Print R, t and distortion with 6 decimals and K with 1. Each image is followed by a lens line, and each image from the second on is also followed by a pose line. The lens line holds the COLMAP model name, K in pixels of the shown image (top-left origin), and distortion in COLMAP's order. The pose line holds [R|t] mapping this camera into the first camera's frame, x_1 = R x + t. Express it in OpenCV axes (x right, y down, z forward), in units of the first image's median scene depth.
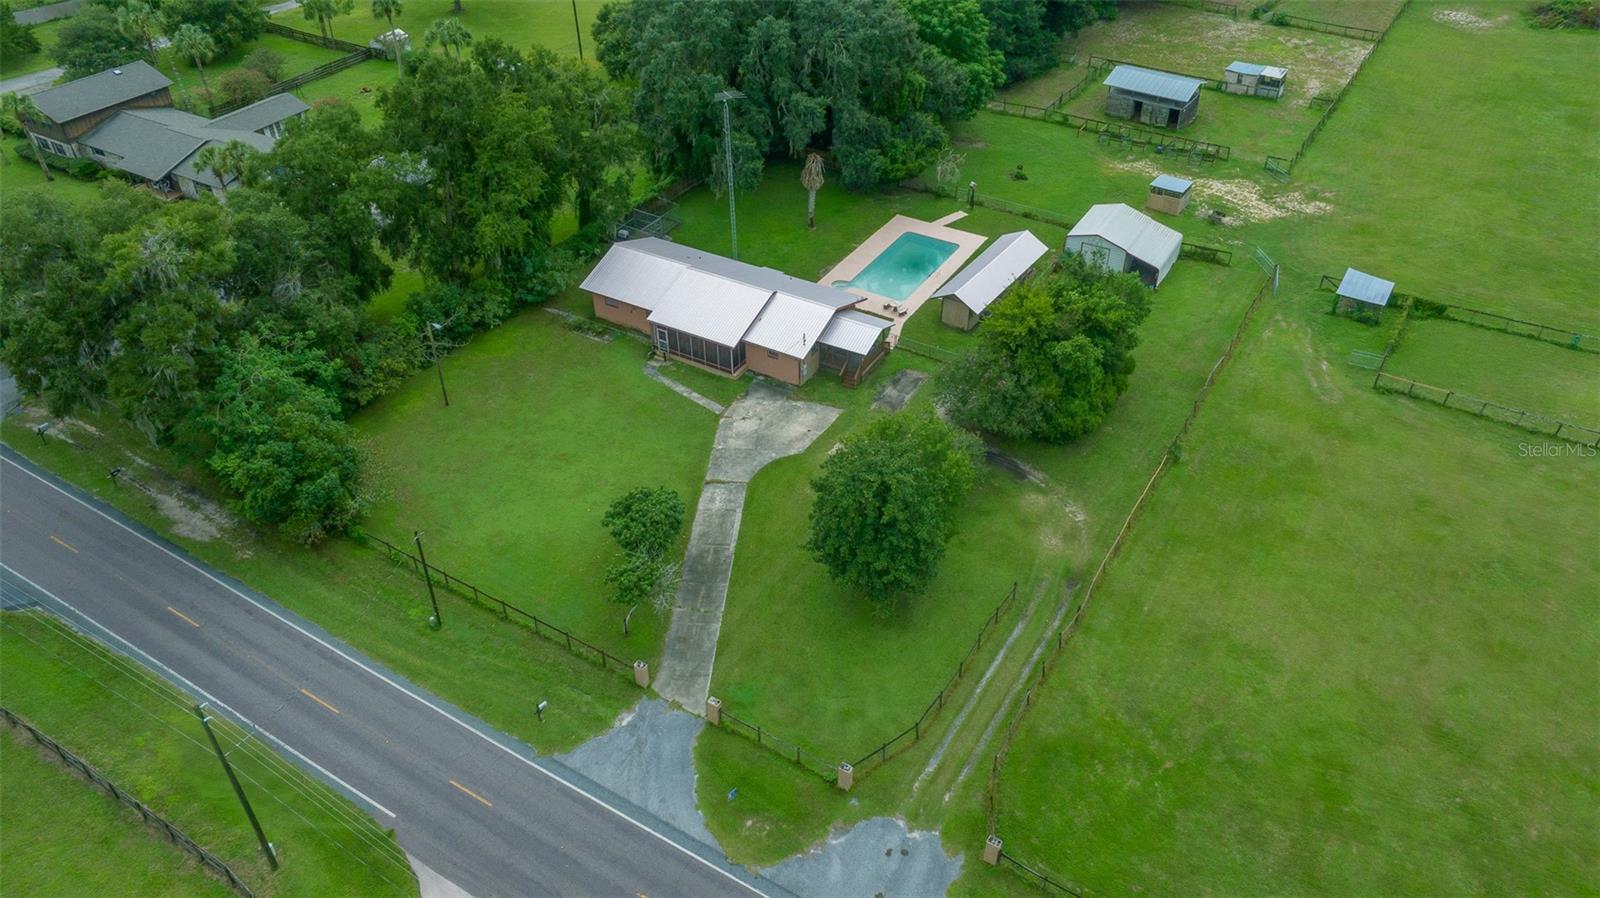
lens RADIAL K [[1157.4, 0, 796.3], [0, 1157.4, 466.9], [0, 0, 1]] dist [-0.019383, -0.004967]
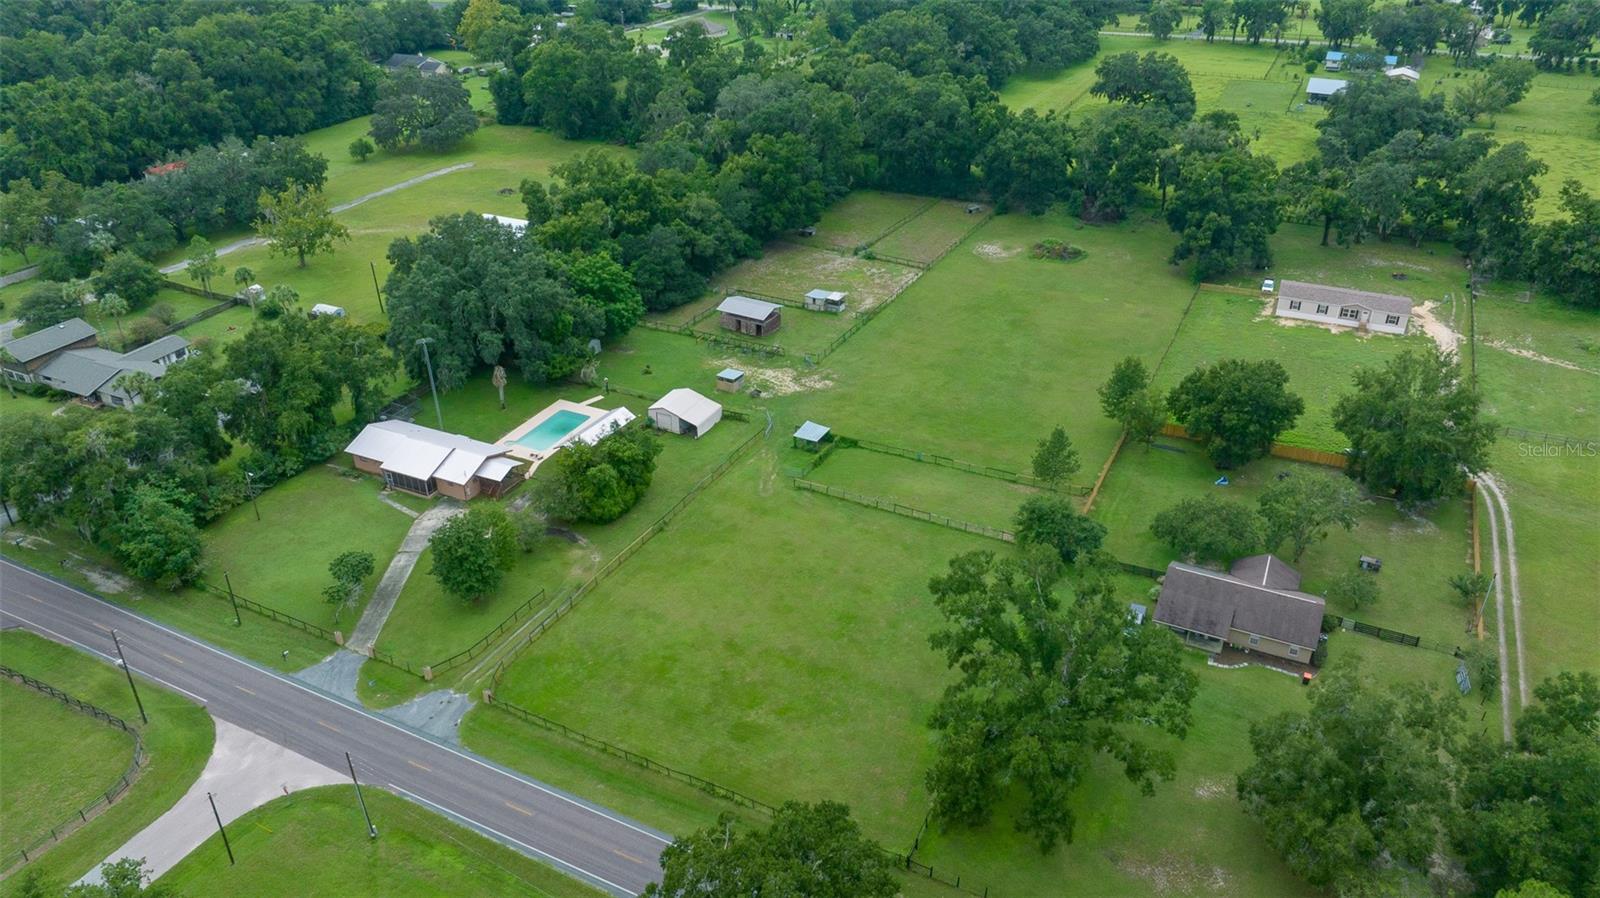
lens RADIAL K [[1142.4, 0, 800.0], [0, 1142.4, 449.0], [0, 0, 1]] dist [-0.059211, 0.049549]
pose [[0.995659, -0.041366, 0.083380, 0.363639], [0.053738, 0.986906, -0.152080, 0.140518], [-0.075998, 0.155901, 0.984845, -0.740826]]
